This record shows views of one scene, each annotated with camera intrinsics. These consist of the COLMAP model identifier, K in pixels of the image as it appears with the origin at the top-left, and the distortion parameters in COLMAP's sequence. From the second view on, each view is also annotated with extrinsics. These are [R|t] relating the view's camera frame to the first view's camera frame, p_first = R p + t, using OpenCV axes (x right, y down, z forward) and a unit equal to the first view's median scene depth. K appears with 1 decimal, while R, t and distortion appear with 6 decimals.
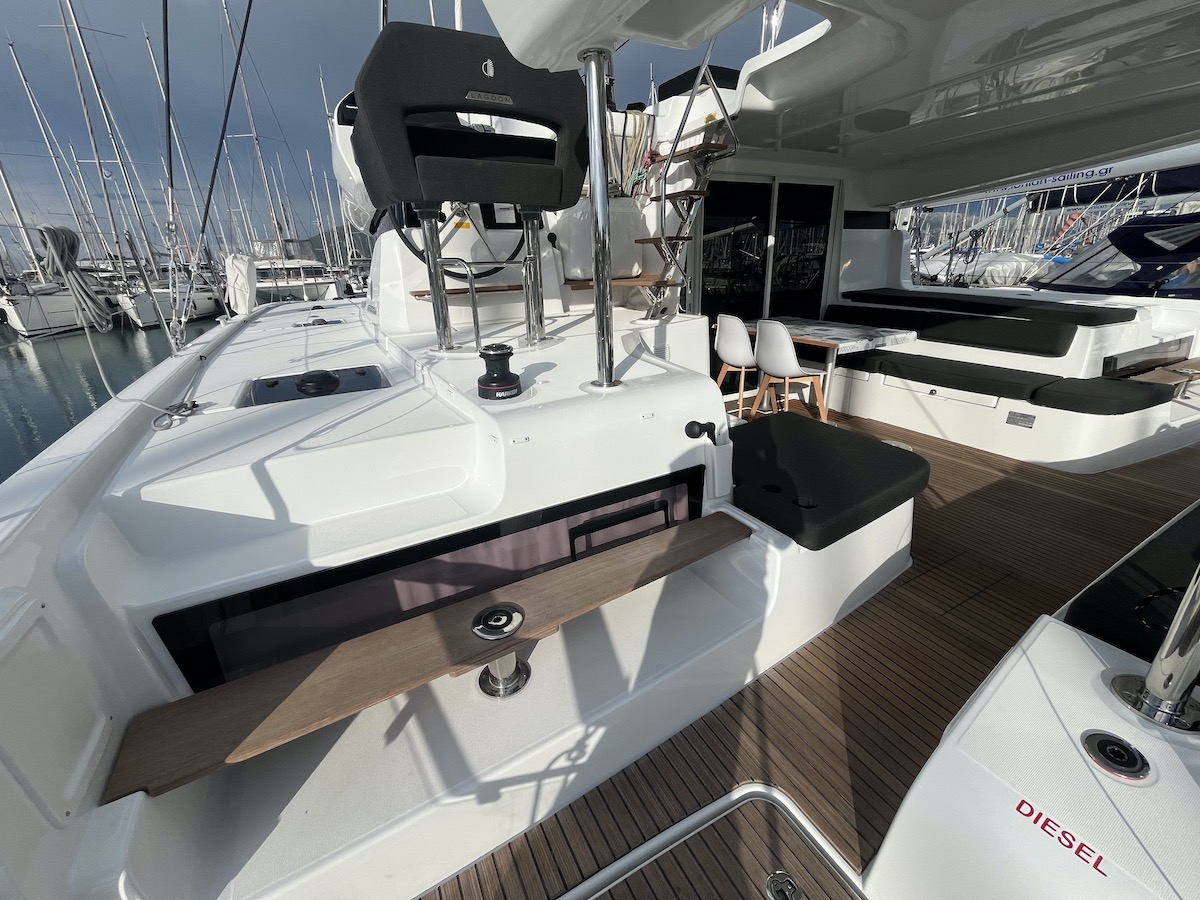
lens RADIAL K [[495.5, 0, 603.9], [0, 495.5, 445.7], [0, 0, 1]] dist [0.001026, 0.000541]
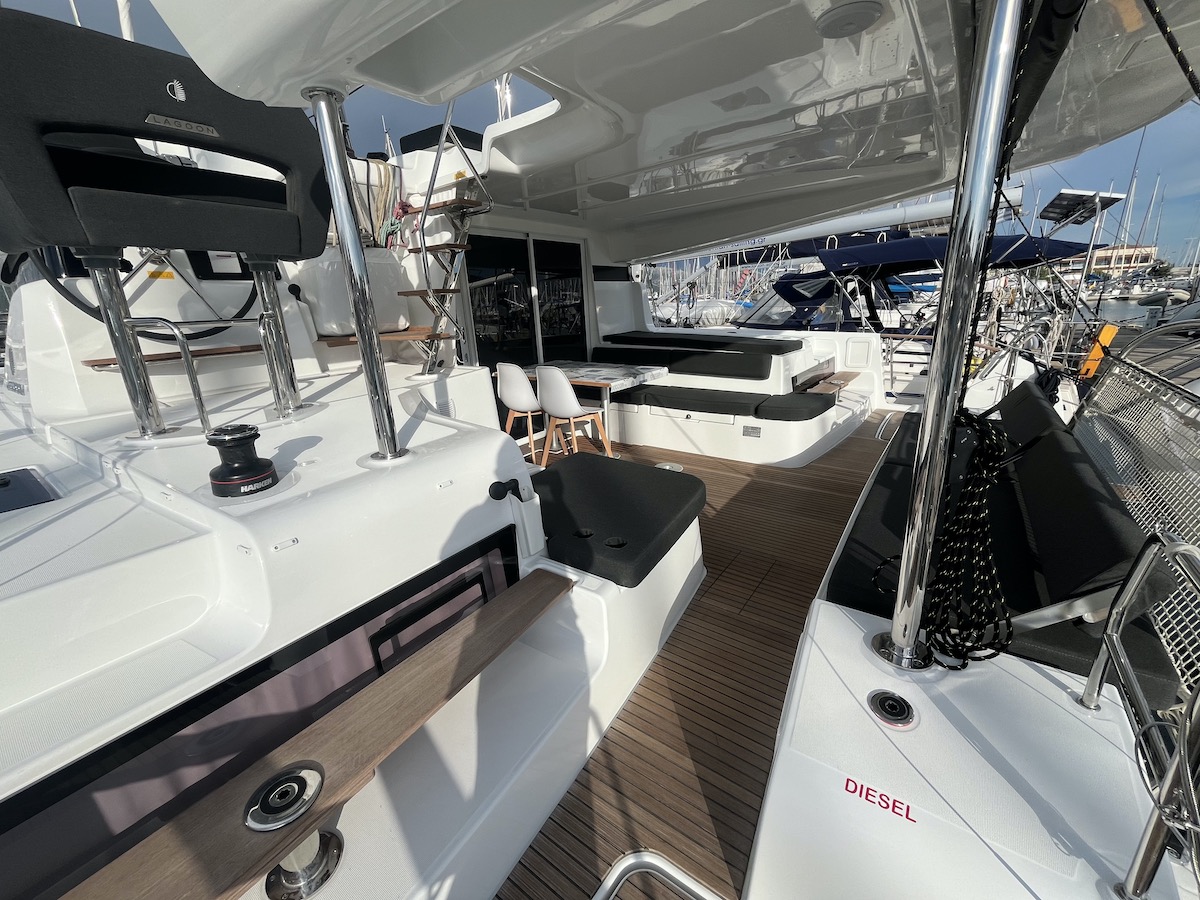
lens RADIAL K [[488.6, 0, 604.4], [0, 488.6, 447.3], [0, 0, 1]] dist [-0.001690, 0.000215]
pose [[0.901241, -0.133504, 0.412240, -0.005152], [0.165600, 0.985257, -0.042960, -0.022348], [-0.400427, 0.106984, 0.910062, 0.035188]]
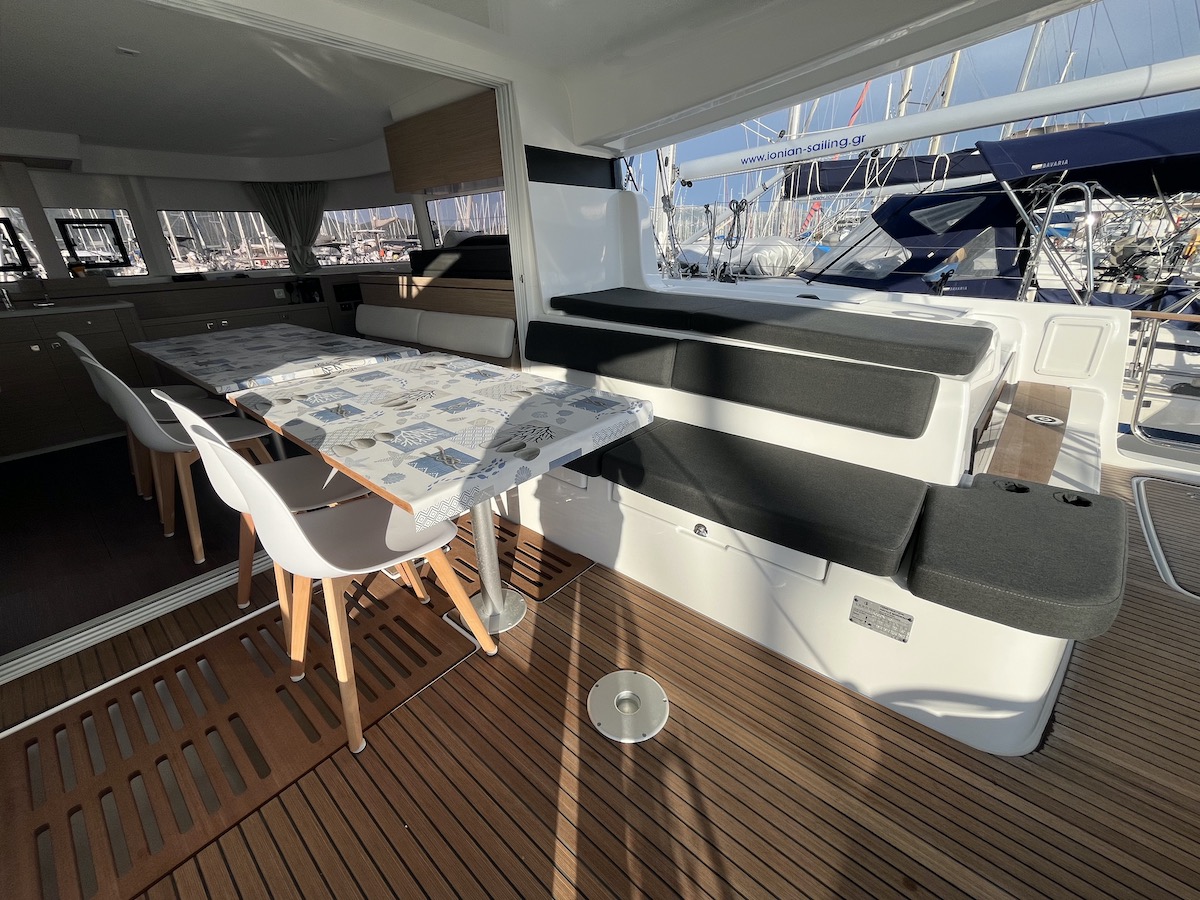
lens RADIAL K [[488.6, 0, 604.4], [0, 488.6, 447.3], [0, 0, 1]] dist [-0.001690, 0.000215]
pose [[0.936669, -0.129532, 0.325382, 0.563512], [0.121494, 0.991572, 0.044997, -0.266353], [-0.328468, -0.002616, 0.944511, 0.764192]]
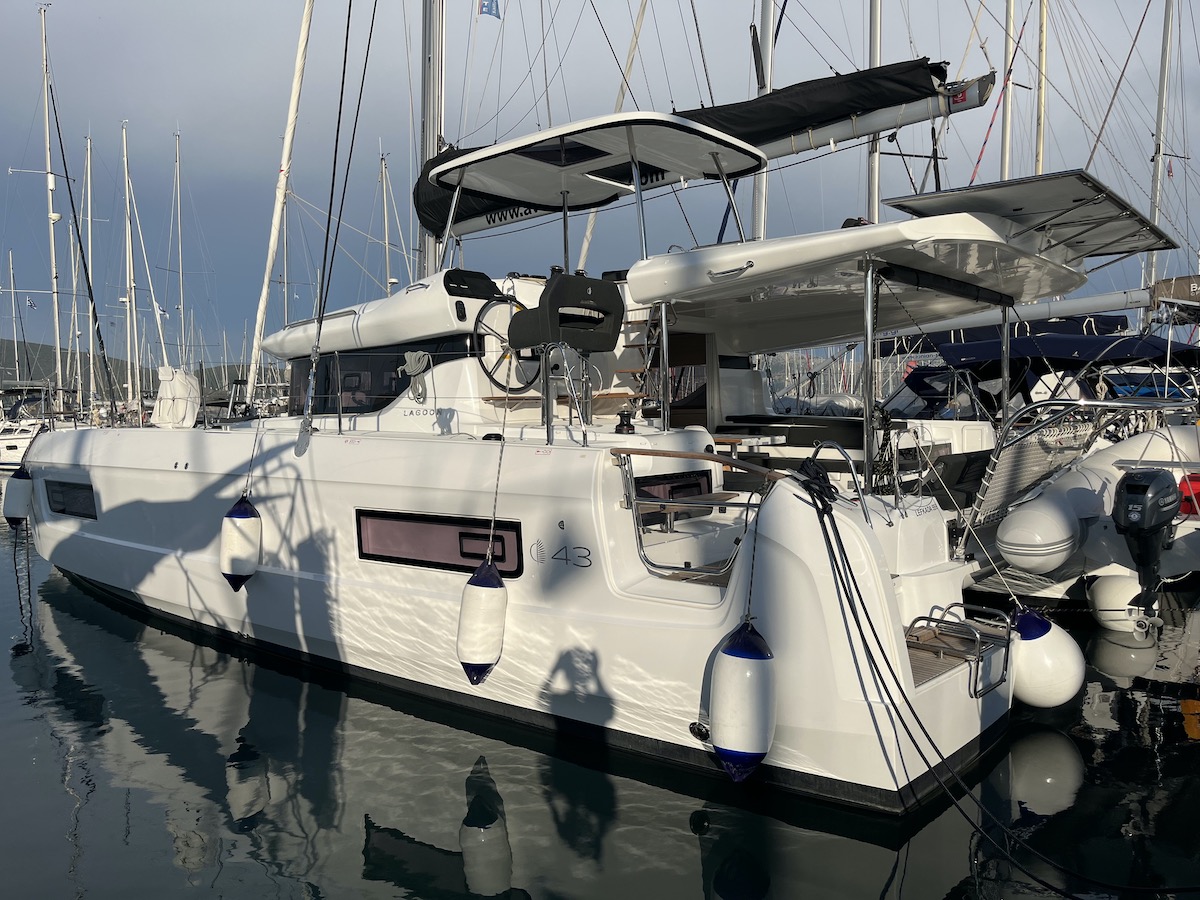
lens RADIAL K [[913.3, 0, 595.6], [0, 913.3, 435.5], [0, 0, 1]] dist [0.075322, -0.095989]
pose [[0.937644, 0.009587, 0.347464, -0.968926], [0.103759, 0.946326, -0.306107, 0.632527], [-0.331749, 0.323072, 0.886322, -1.407850]]
